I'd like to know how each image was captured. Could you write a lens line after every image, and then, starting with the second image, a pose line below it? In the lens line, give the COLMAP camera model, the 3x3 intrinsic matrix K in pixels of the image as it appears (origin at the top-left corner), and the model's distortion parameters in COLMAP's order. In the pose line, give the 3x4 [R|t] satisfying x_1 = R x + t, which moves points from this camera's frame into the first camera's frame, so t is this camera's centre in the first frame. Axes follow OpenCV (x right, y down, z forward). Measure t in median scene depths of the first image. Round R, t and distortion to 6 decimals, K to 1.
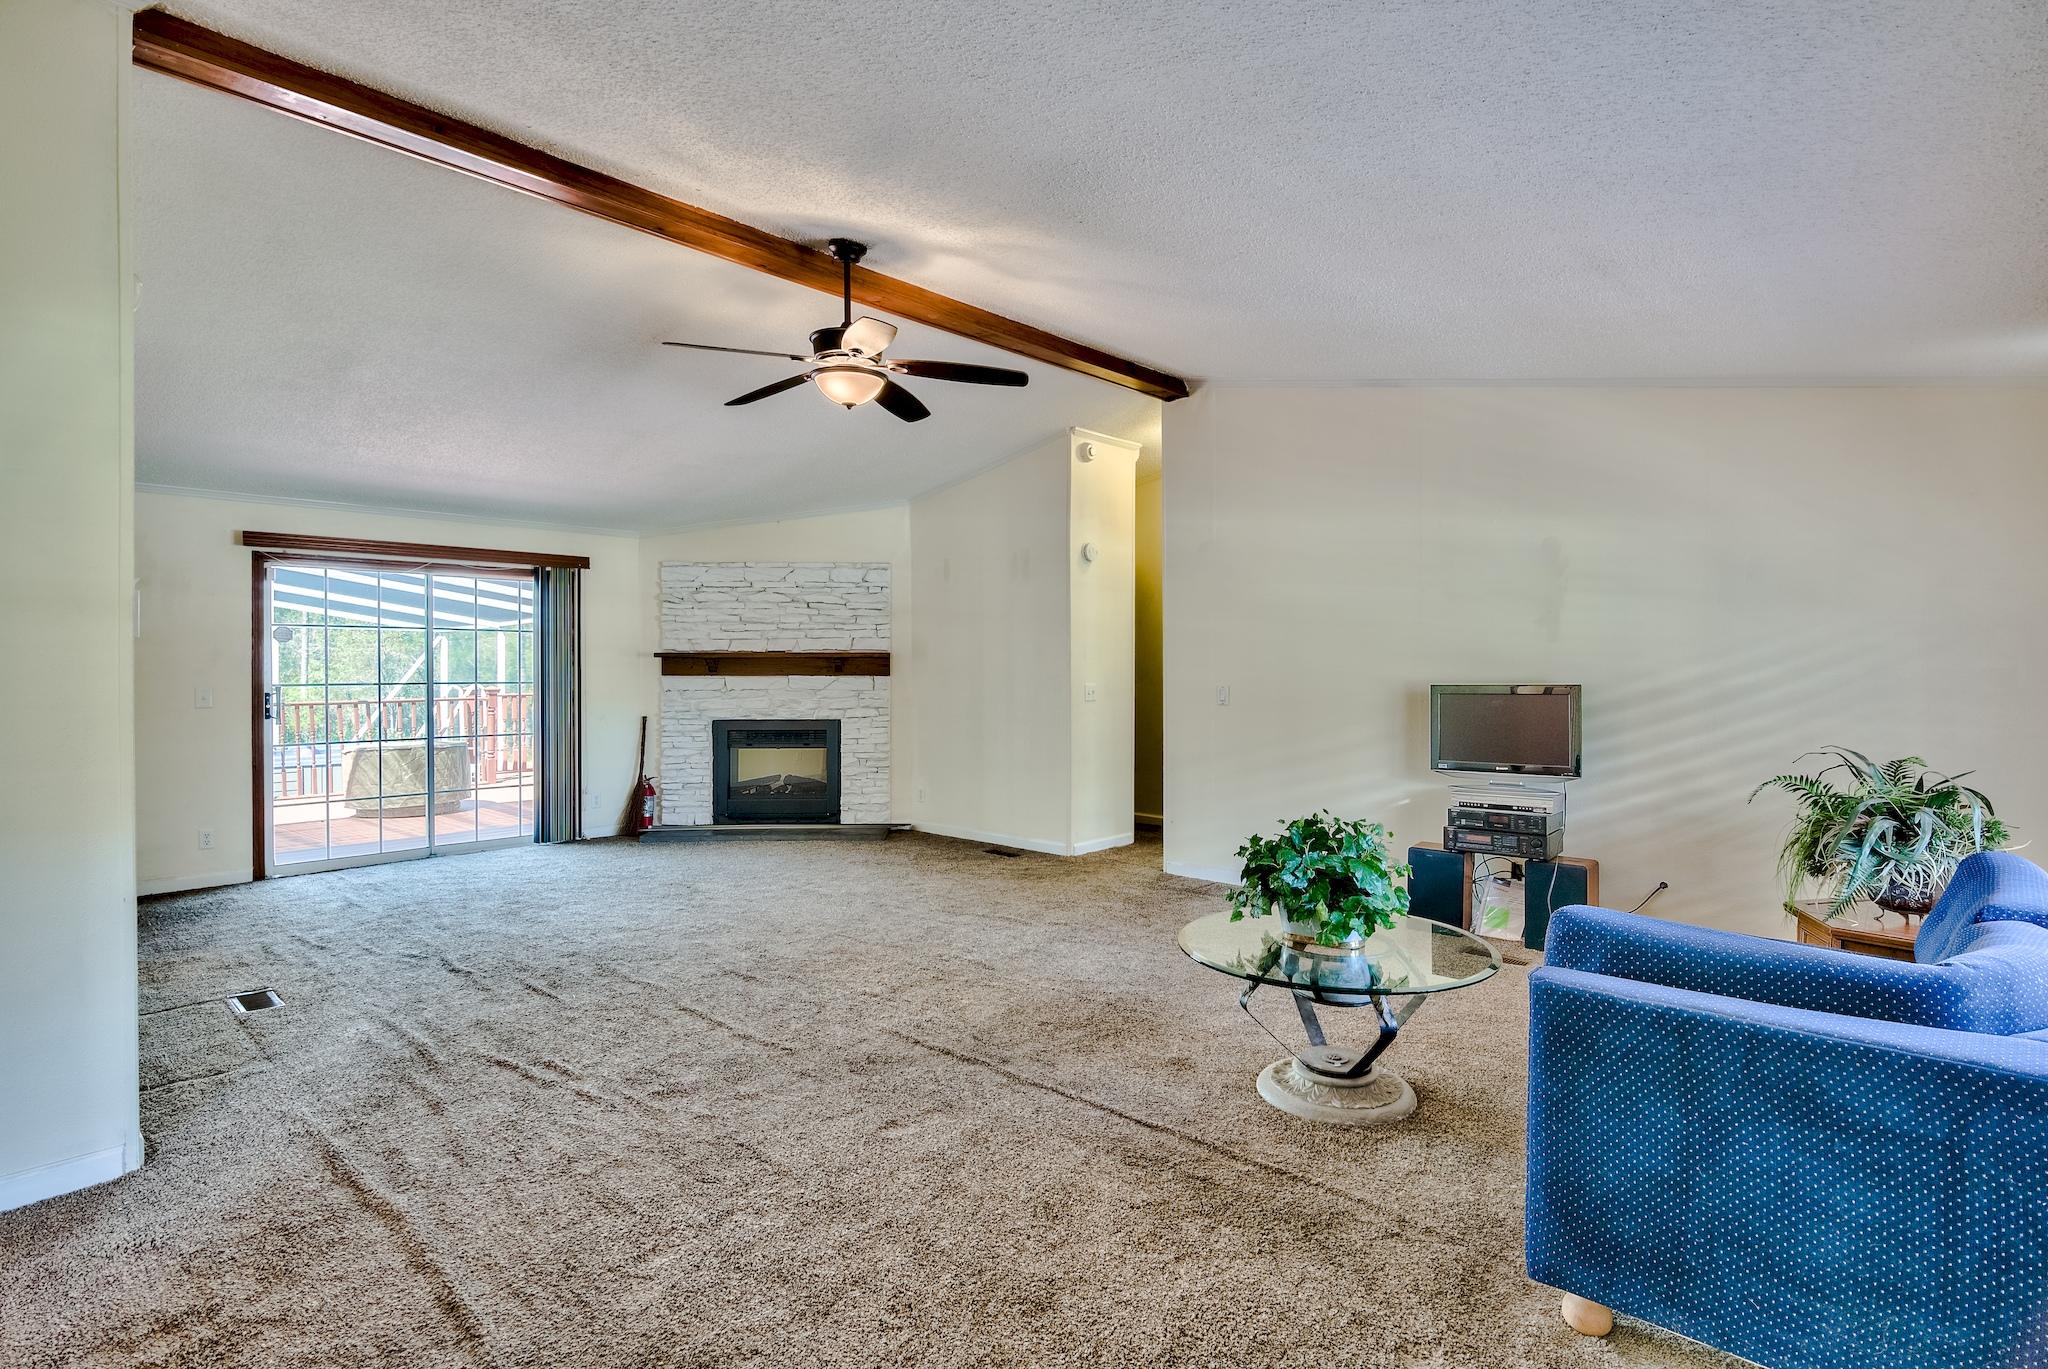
lens RADIAL K [[1013.7, 0, 1024.0], [0, 1013.7, 684.5], [0, 0, 1]] dist [0.001120, 0.000305]
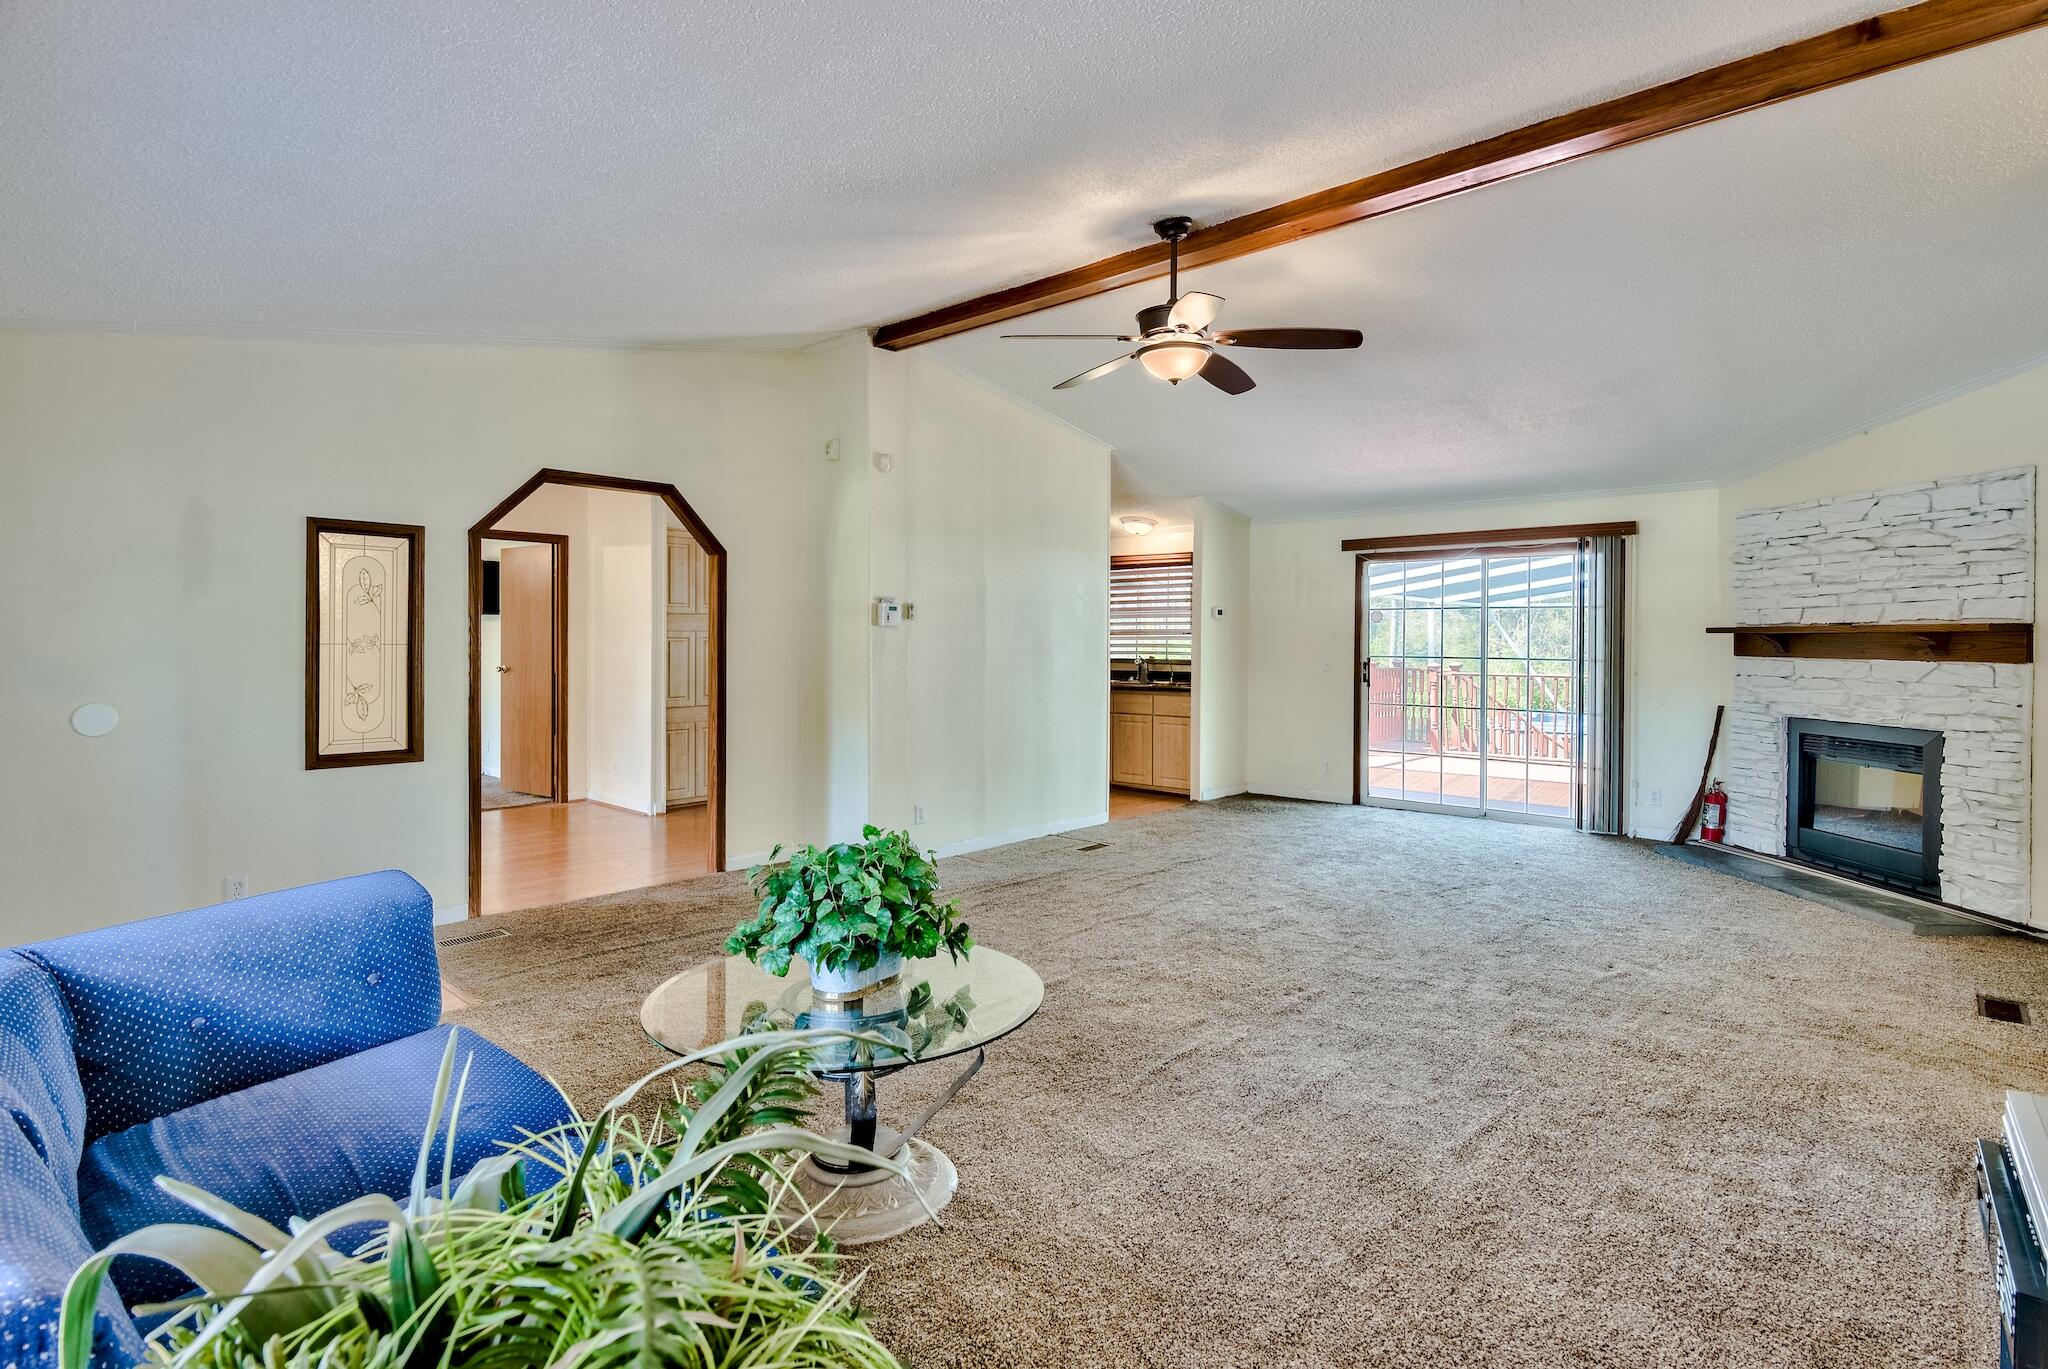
lens RADIAL K [[1022.2, 0, 1052.3], [0, 1022.2, 649.9], [0, 0, 1]] dist [0.000559, -0.000290]
pose [[0.025910, 0.010795, -0.999606, 0.433629], [-0.024457, 0.999649, 0.010161, -0.008830], [0.999365, 0.024184, 0.026165, 0.445097]]
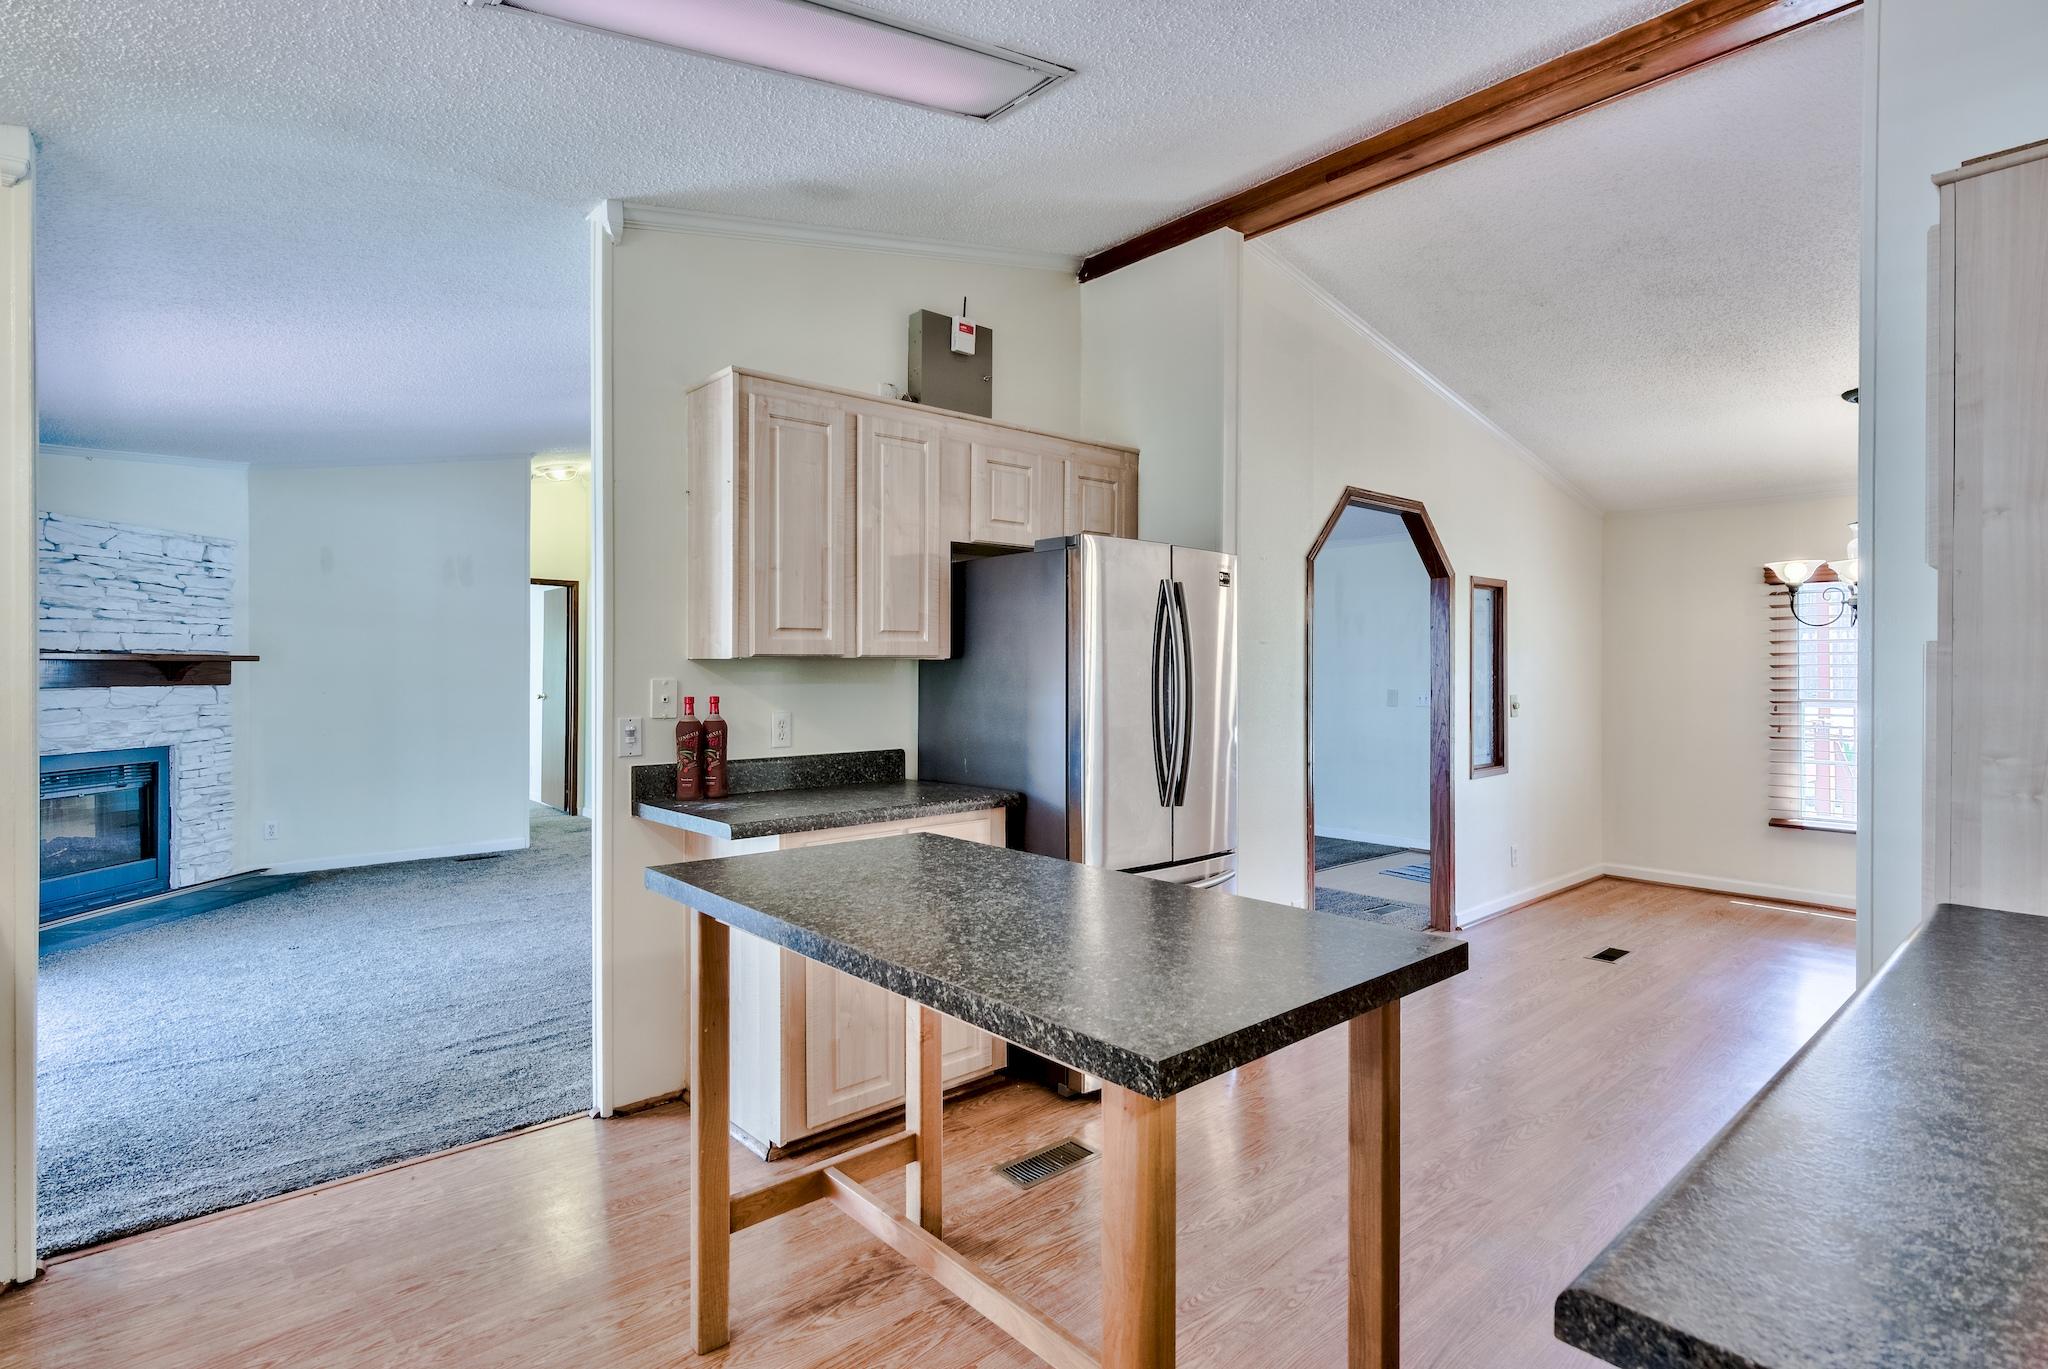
lens RADIAL K [[1013.7, 0, 1024.0], [0, 1013.7, 684.5], [0, 0, 1]] dist [0.001120, 0.000305]
pose [[0.114562, -0.010713, 0.993358, -0.851608], [0.017389, 0.999810, 0.008777, -0.005167], [-0.993264, 0.016268, 0.114726, 0.308726]]
